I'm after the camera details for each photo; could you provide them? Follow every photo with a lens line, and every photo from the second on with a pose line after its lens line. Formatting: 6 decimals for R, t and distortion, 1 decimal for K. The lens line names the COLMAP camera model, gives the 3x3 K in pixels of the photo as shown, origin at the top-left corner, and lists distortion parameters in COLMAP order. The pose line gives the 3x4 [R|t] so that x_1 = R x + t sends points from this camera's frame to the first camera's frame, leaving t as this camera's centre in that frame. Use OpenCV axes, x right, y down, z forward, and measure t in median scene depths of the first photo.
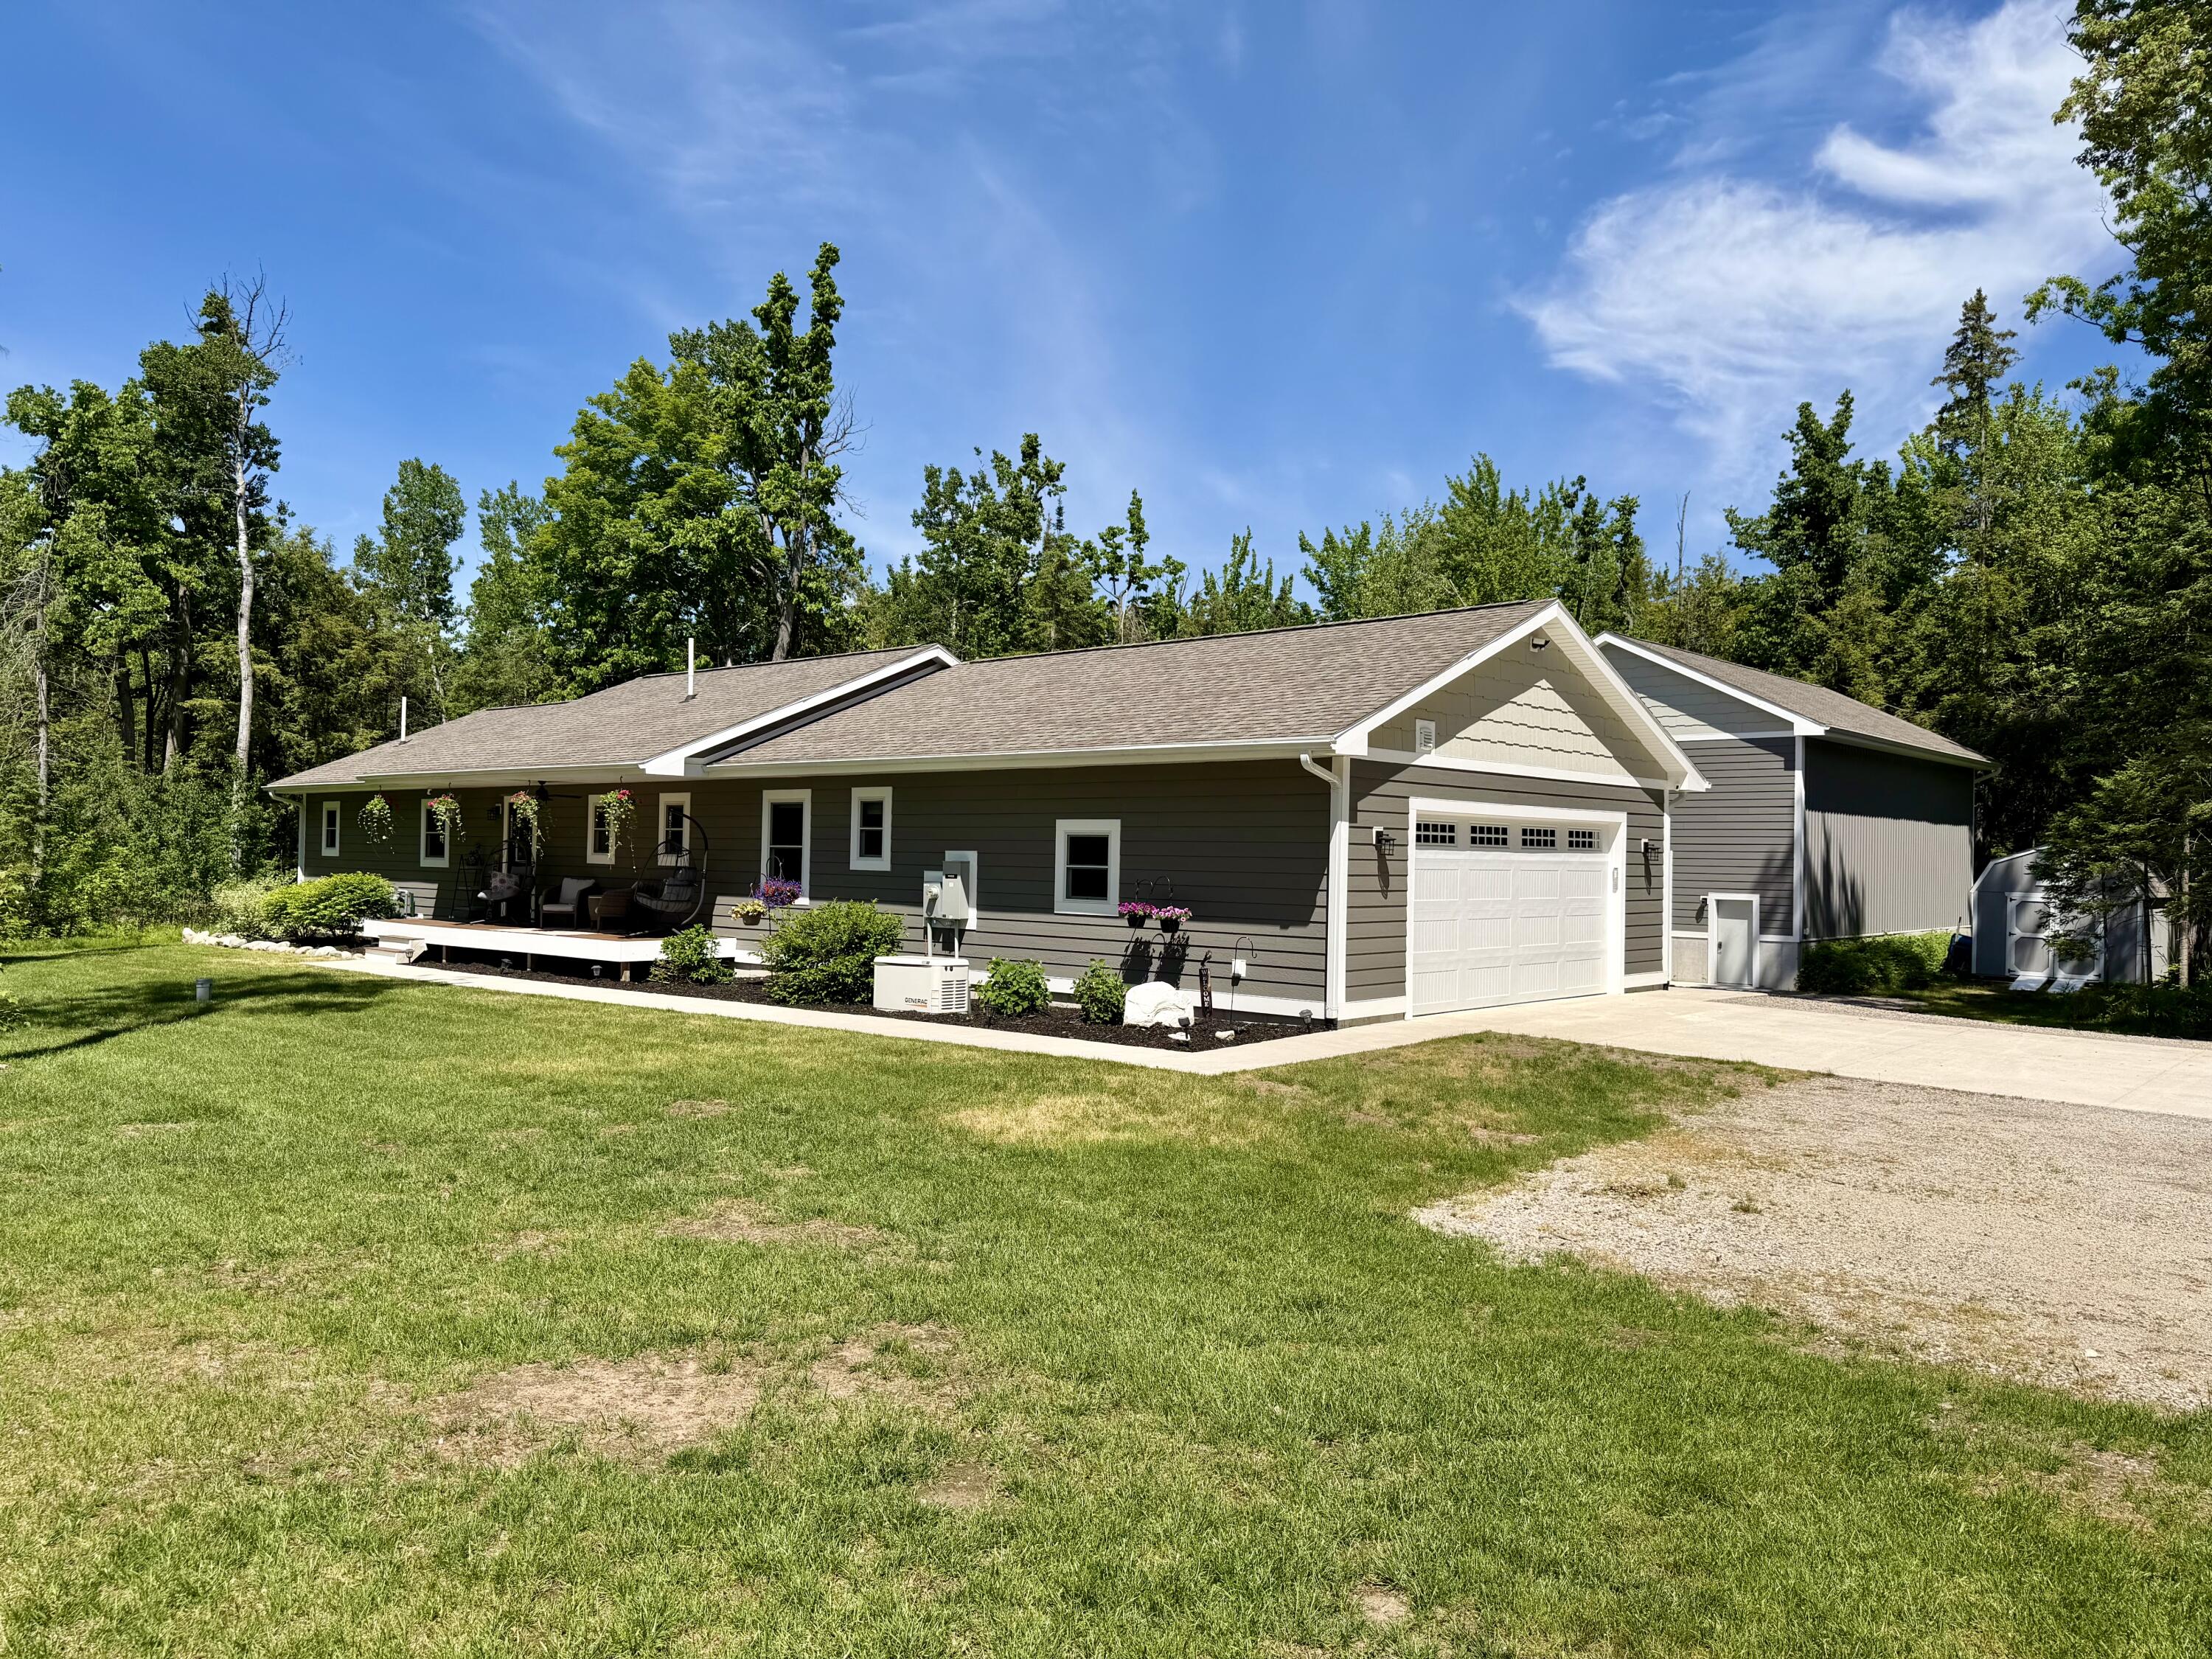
lens RADIAL K [[1543.1, 0, 1114.7], [0, 1543.1, 852.6], [0, 0, 1]] dist [0.061756, -0.075606]
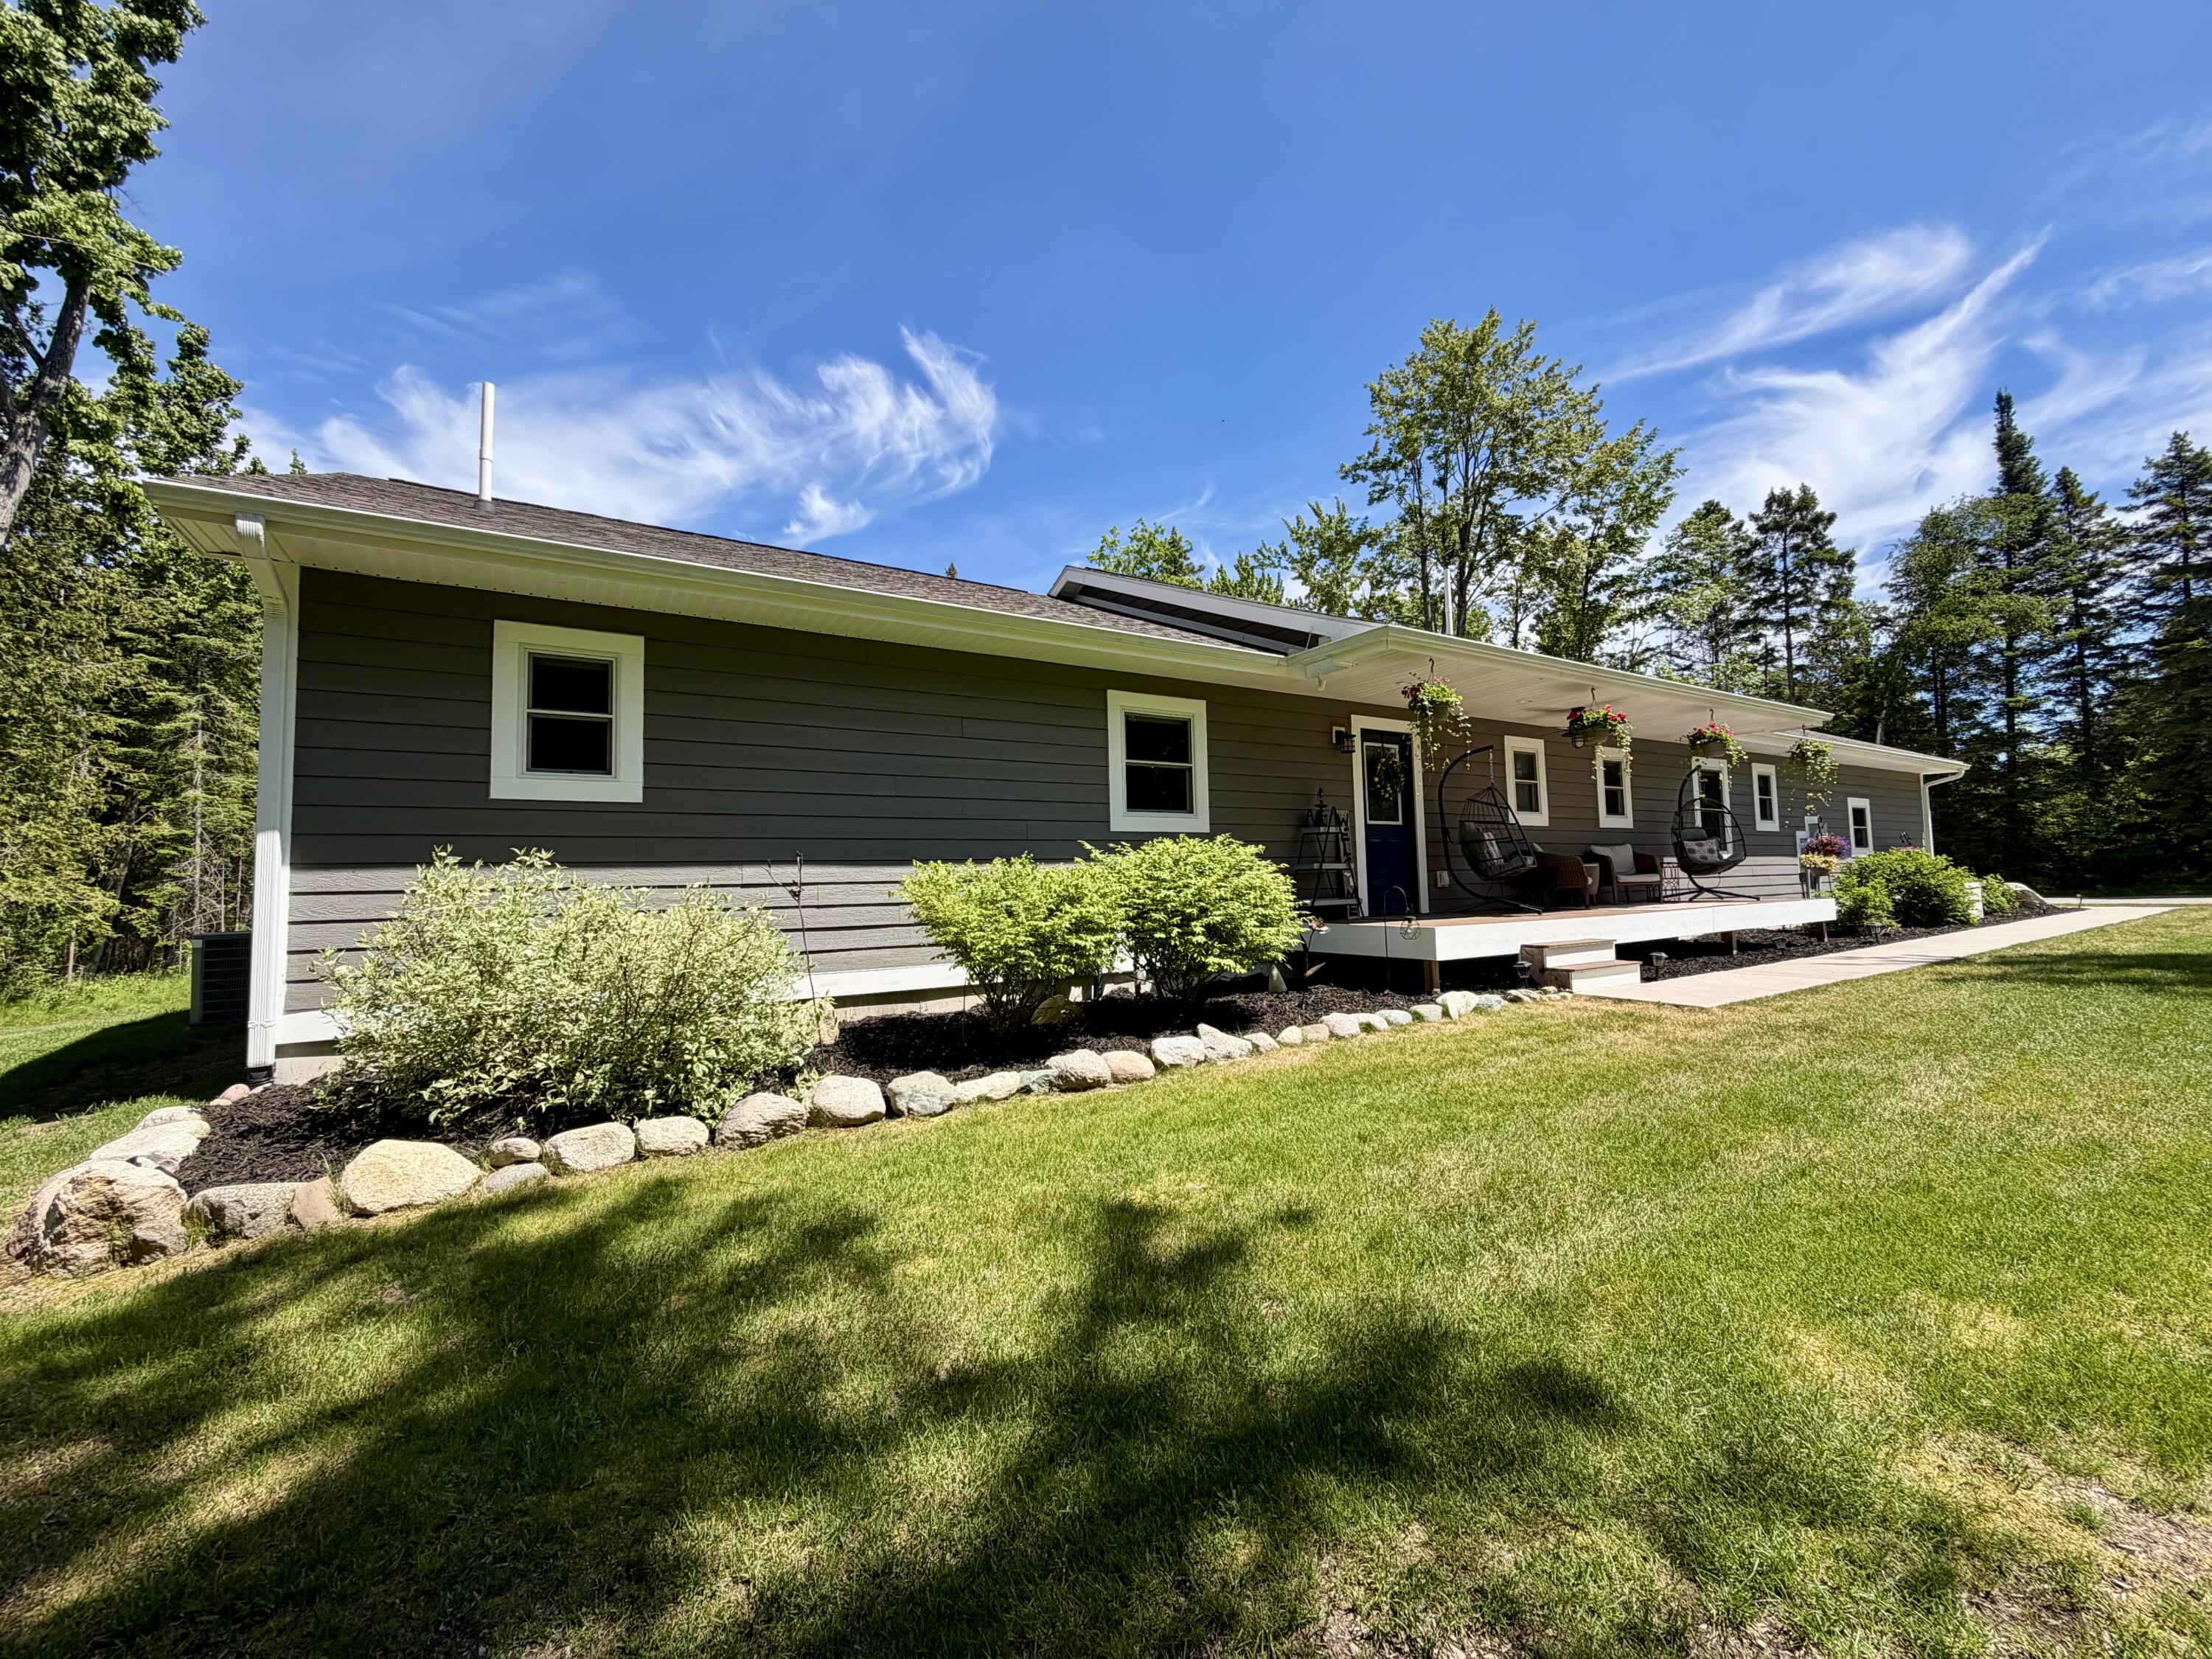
lens RADIAL K [[902.3, 0, 1106.4], [0, 902.3, 832.5], [0, 0, 1]] dist [-0.010481, -0.000279]
pose [[0.262781, 0.032762, 0.964299, -0.425276], [0.026472, 0.998802, -0.041148, 0.012299], [-0.964492, 0.036340, 0.261599, 0.561454]]
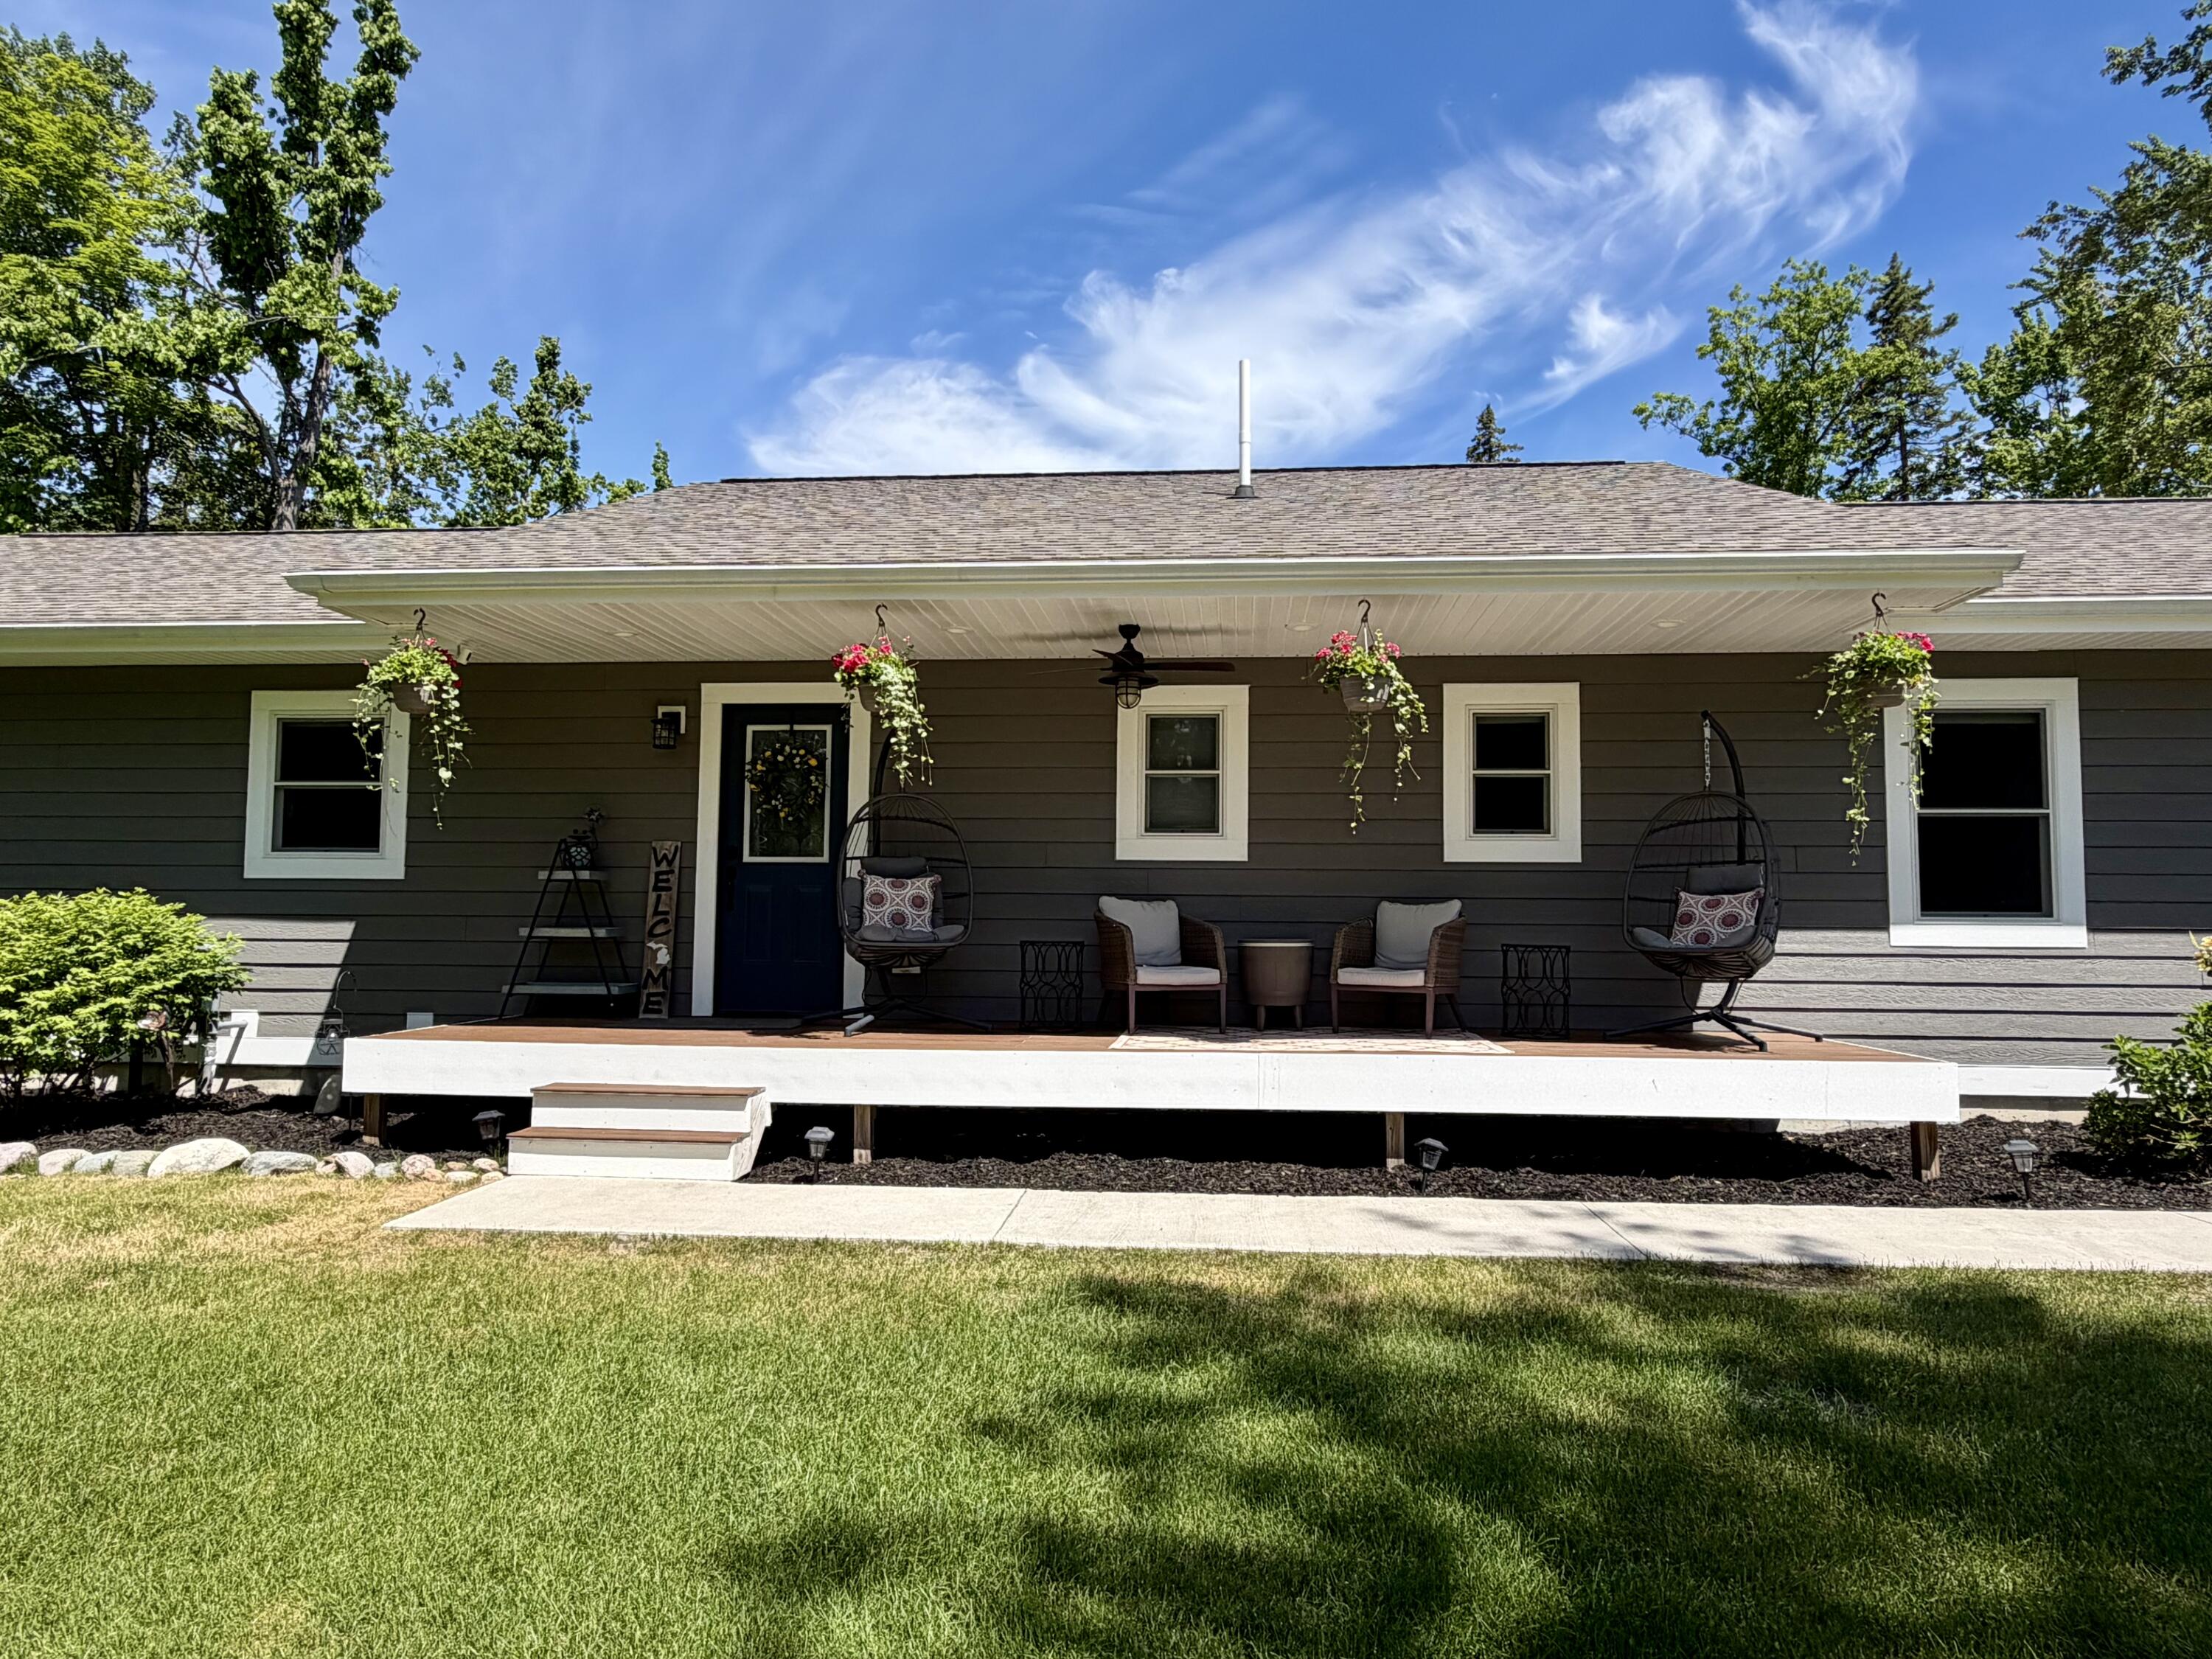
lens RADIAL K [[1379.2, 0, 1097.6], [0, 1379.2, 828.5], [0, 0, 1]] dist [-0.002825, -0.000294]
pose [[0.801293, 0.030660, 0.597486, -0.286269], [0.003023, 0.998466, -0.055292, 0.009464], [-0.598265, 0.046111, 0.799971, 0.378868]]
